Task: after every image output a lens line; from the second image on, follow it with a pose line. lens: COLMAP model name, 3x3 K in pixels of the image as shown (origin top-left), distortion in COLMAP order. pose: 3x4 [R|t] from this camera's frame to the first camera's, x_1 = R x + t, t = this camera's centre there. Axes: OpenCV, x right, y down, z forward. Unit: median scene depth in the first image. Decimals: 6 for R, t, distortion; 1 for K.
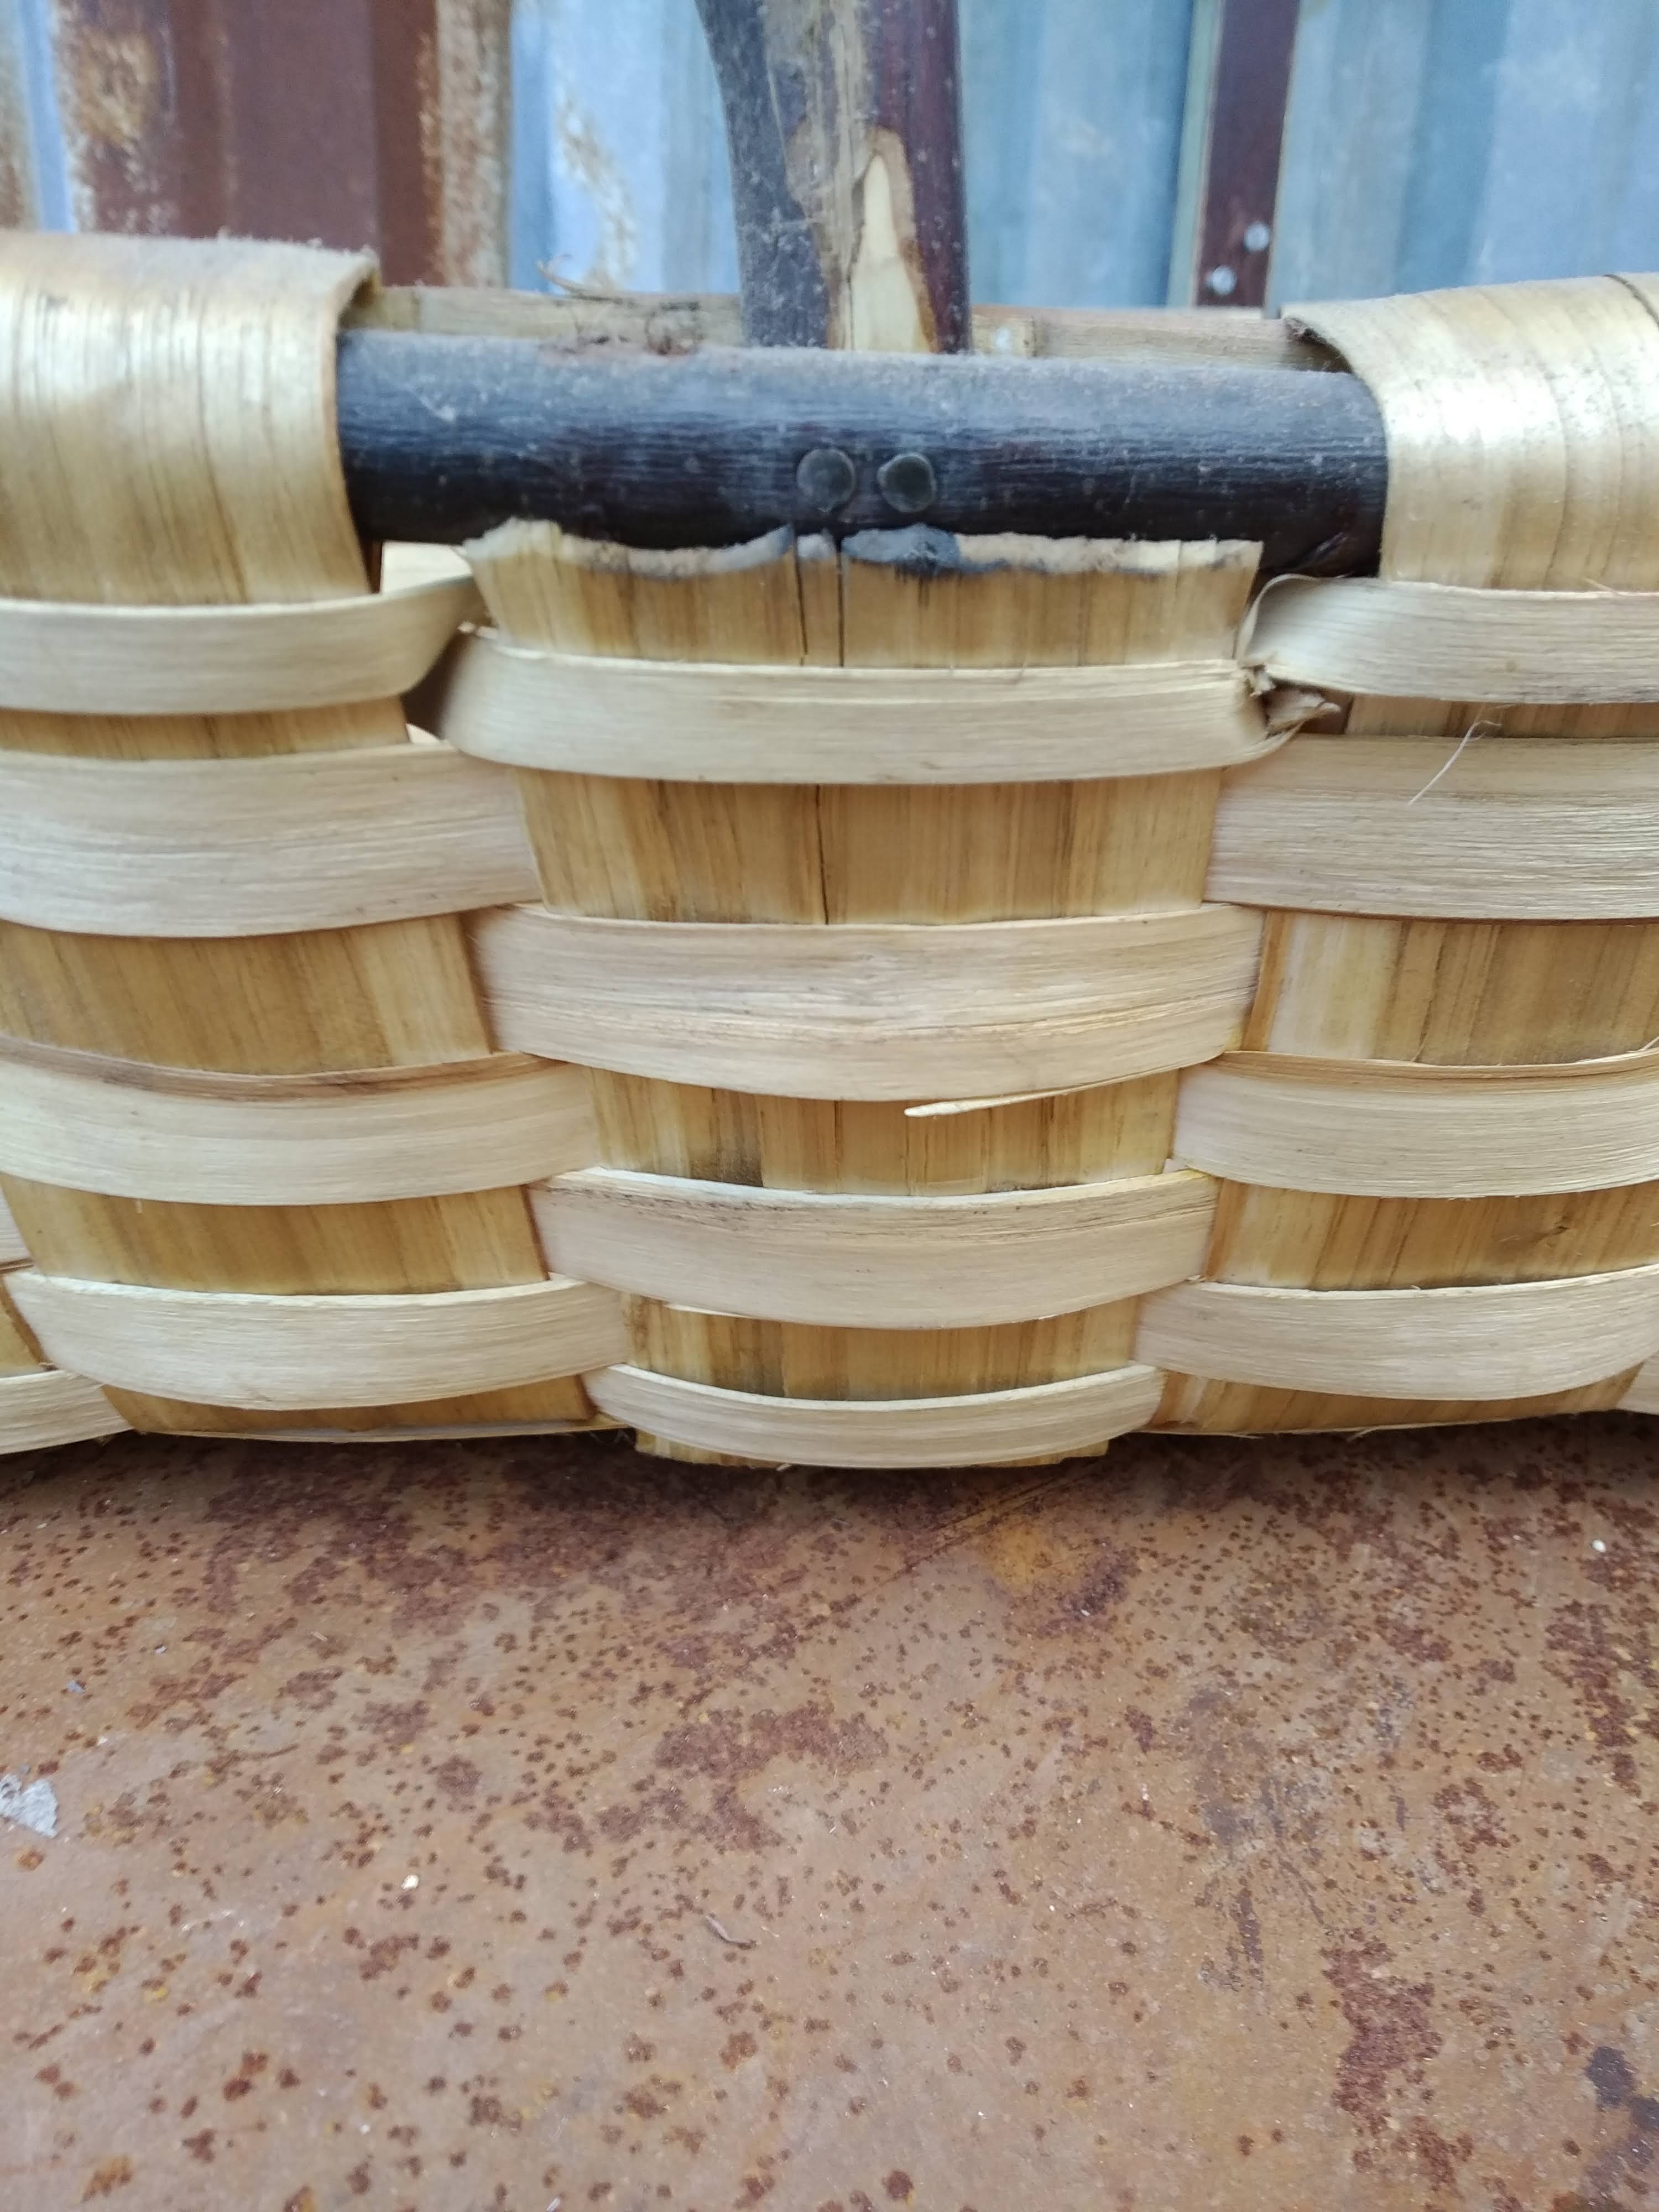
lens RADIAL K [[1711.5, 0, 883.9], [0, 1711.5, 1052.3], [0, 0, 1]] dist [-0.042542, 0.048430]
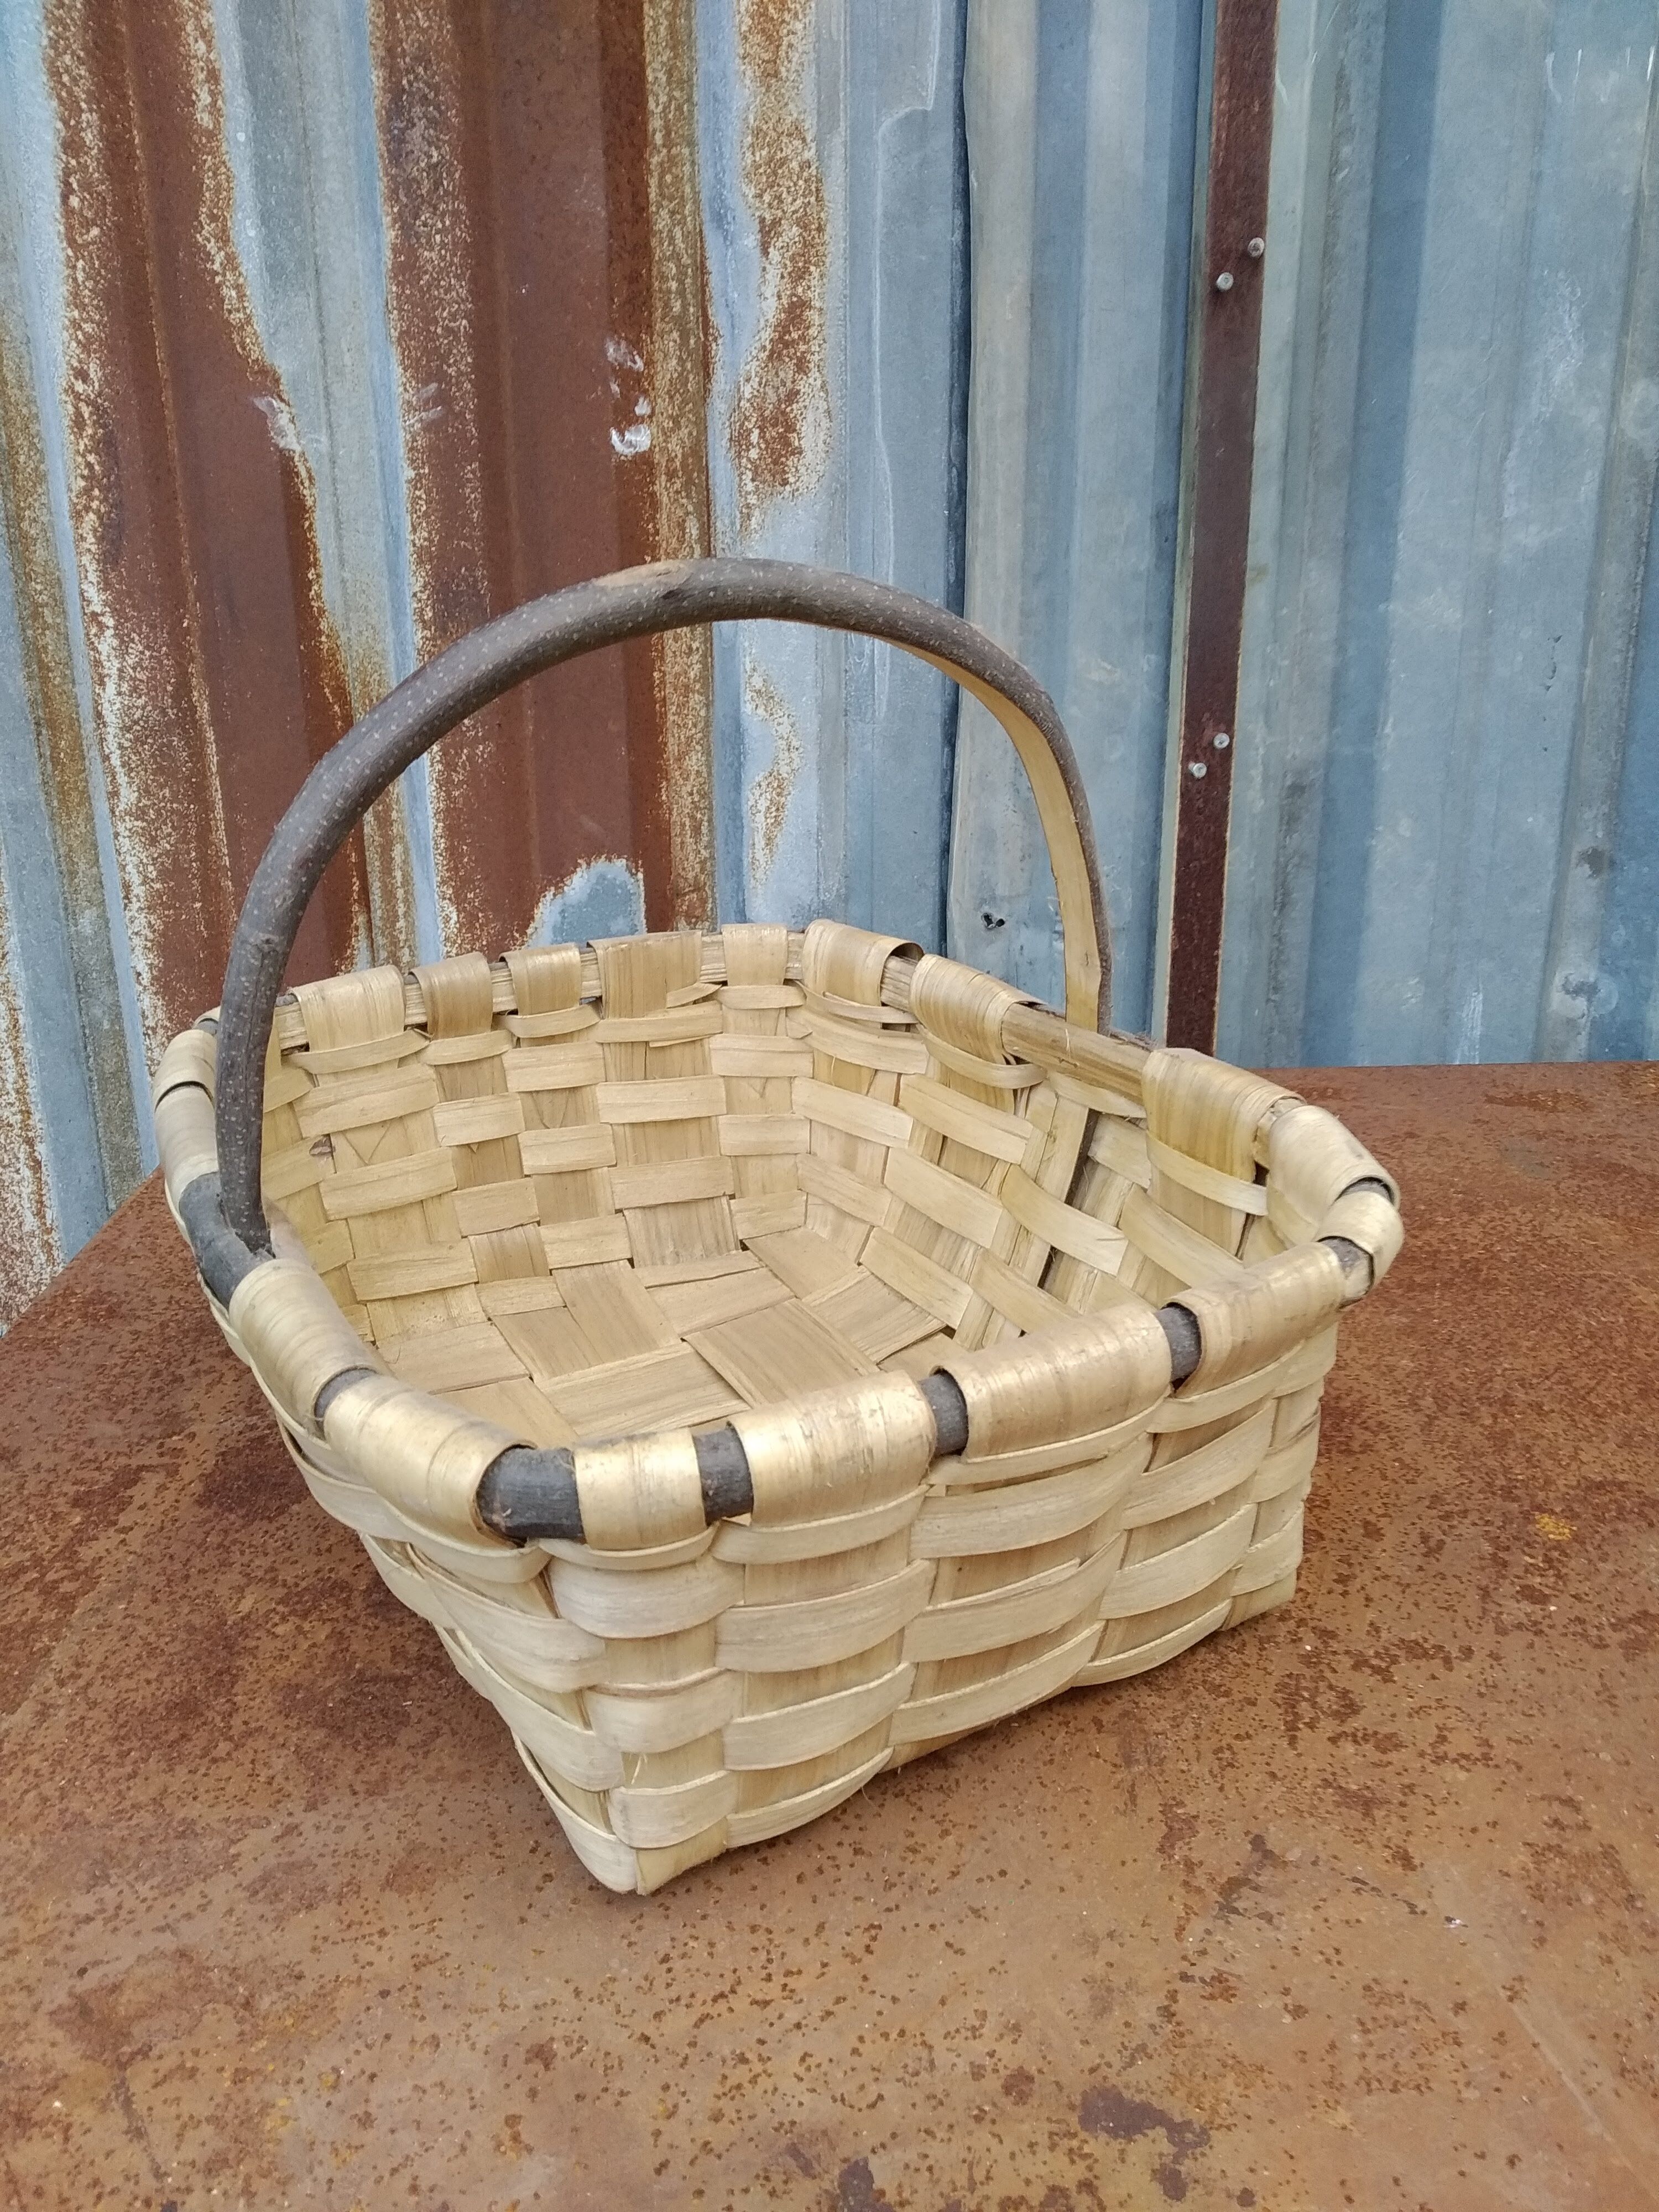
lens RADIAL K [[1711.5, 0, 835.4], [0, 1711.5, 1105.3], [0, 0, 1]] dist [-0.042542, 0.048430]
pose [[0.995869, -0.030619, -0.085488, 0.009877], [0.030141, 0.999522, -0.006887, -0.508525], [0.085658, 0.004282, 0.996315, -1.537279]]
